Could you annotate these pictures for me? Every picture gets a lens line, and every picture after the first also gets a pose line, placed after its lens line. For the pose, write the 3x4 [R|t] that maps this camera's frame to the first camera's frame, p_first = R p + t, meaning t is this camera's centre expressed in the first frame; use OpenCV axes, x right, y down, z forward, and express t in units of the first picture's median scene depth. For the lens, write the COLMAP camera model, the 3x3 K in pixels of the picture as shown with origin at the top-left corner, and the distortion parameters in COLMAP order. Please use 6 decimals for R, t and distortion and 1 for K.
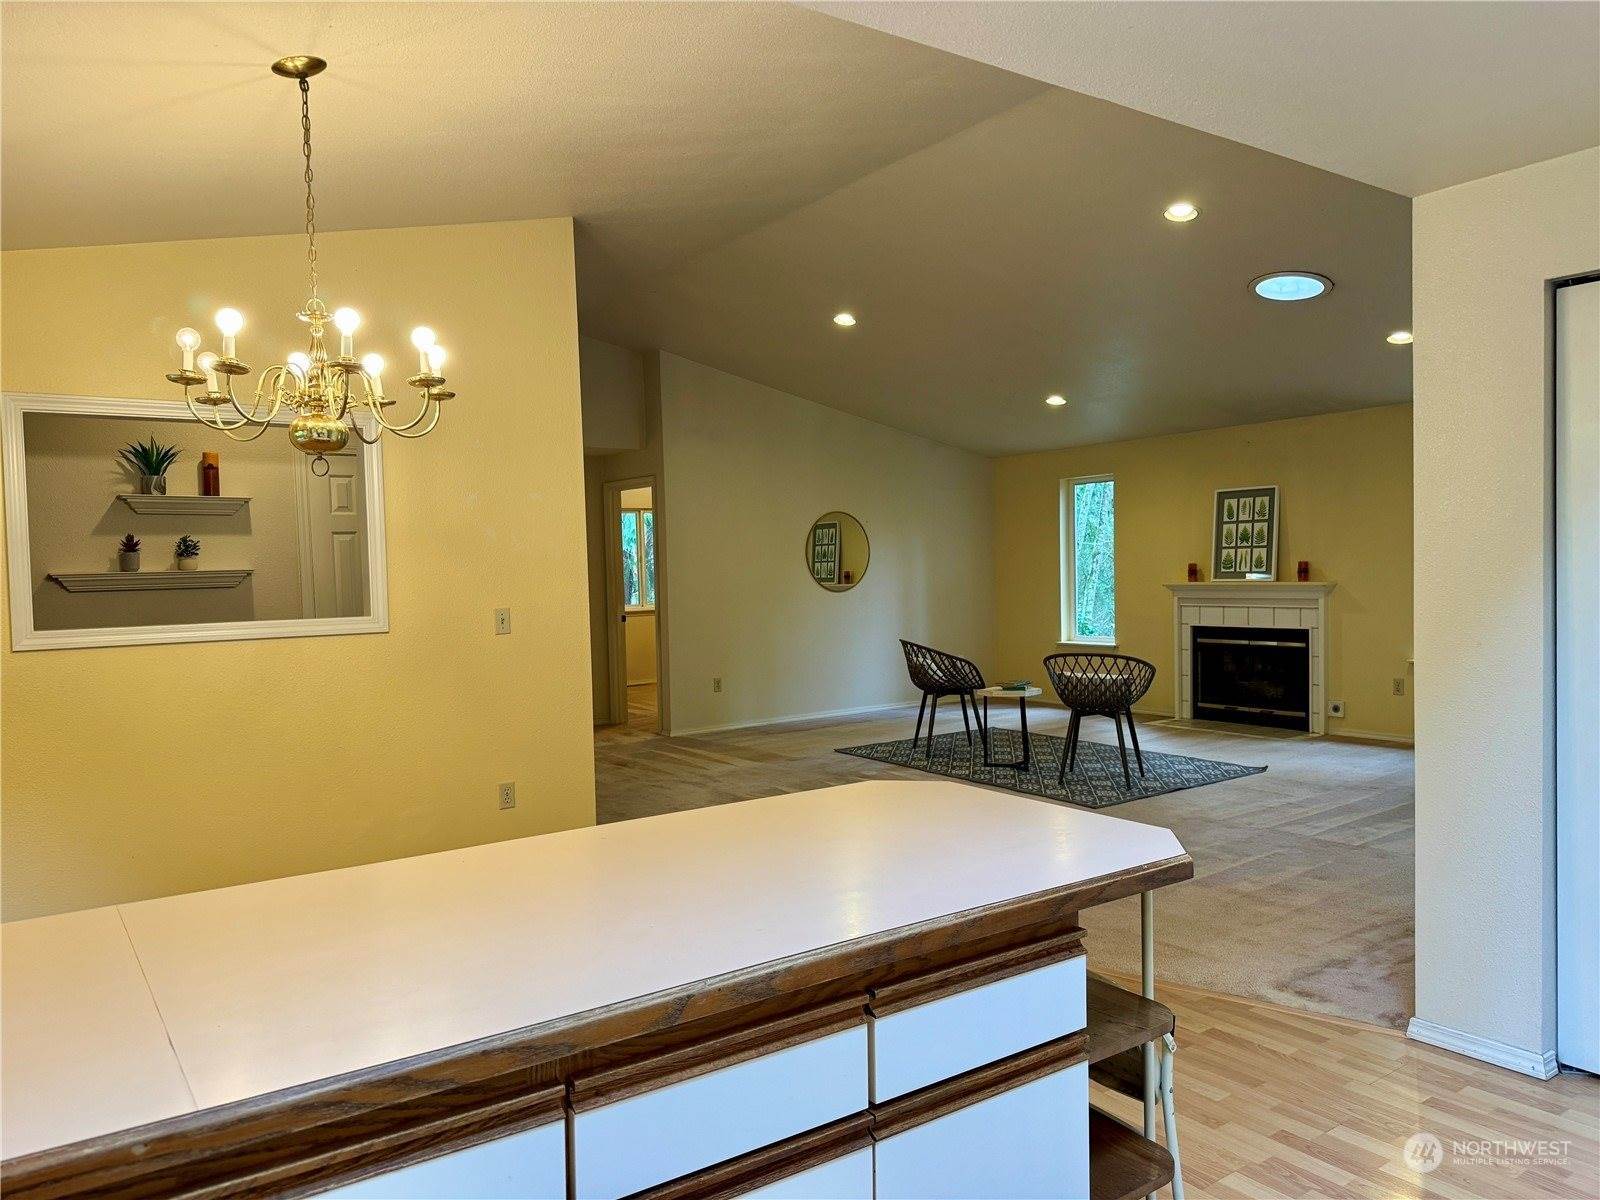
lens RADIAL K [[1125.9, 0, 753.0], [0, 1125.9, 601.5], [0, 0, 1]] dist [0.033375, -0.020711]
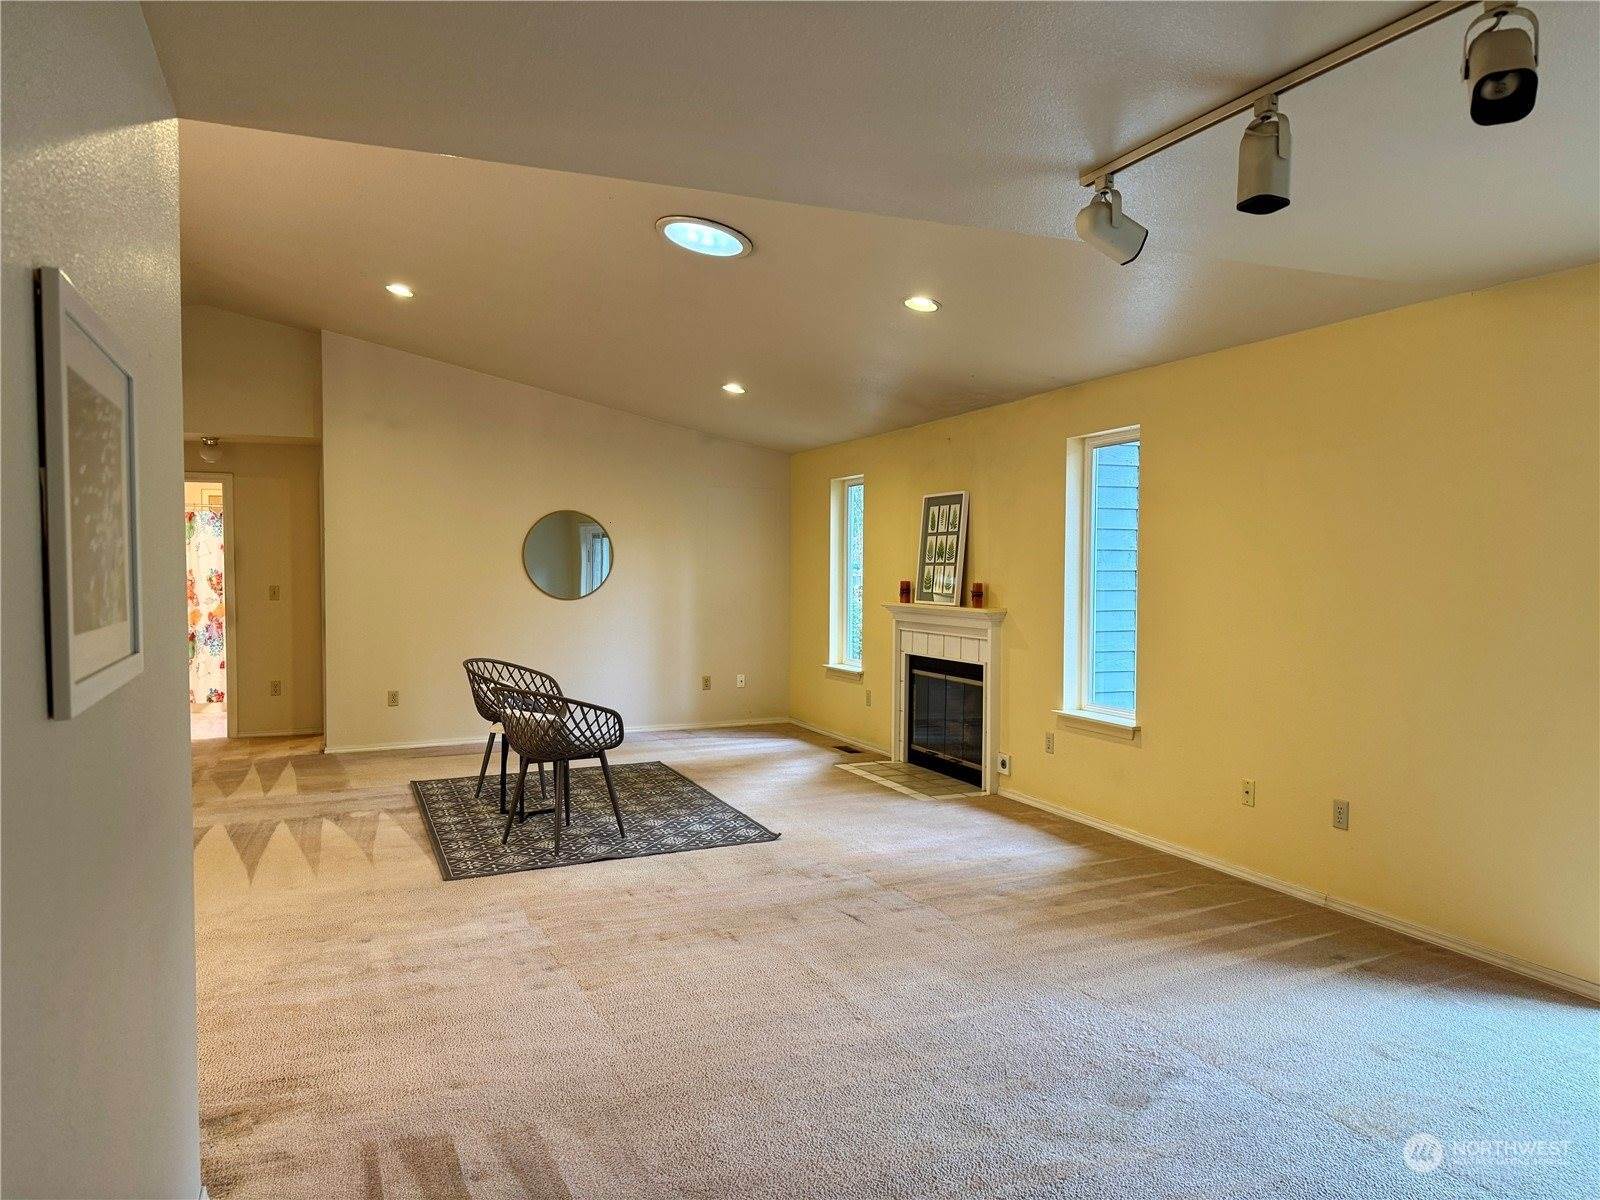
lens RADIAL K [[1125.9, 0, 808.2], [0, 1125.9, 610.3], [0, 0, 1]] dist [0.033375, -0.020711]
pose [[0.986537, 0.031320, -0.160511, 0.475662], [-0.028619, 0.999408, 0.019112, -0.027079], [0.161014, -0.014261, 0.986849, 0.160894]]
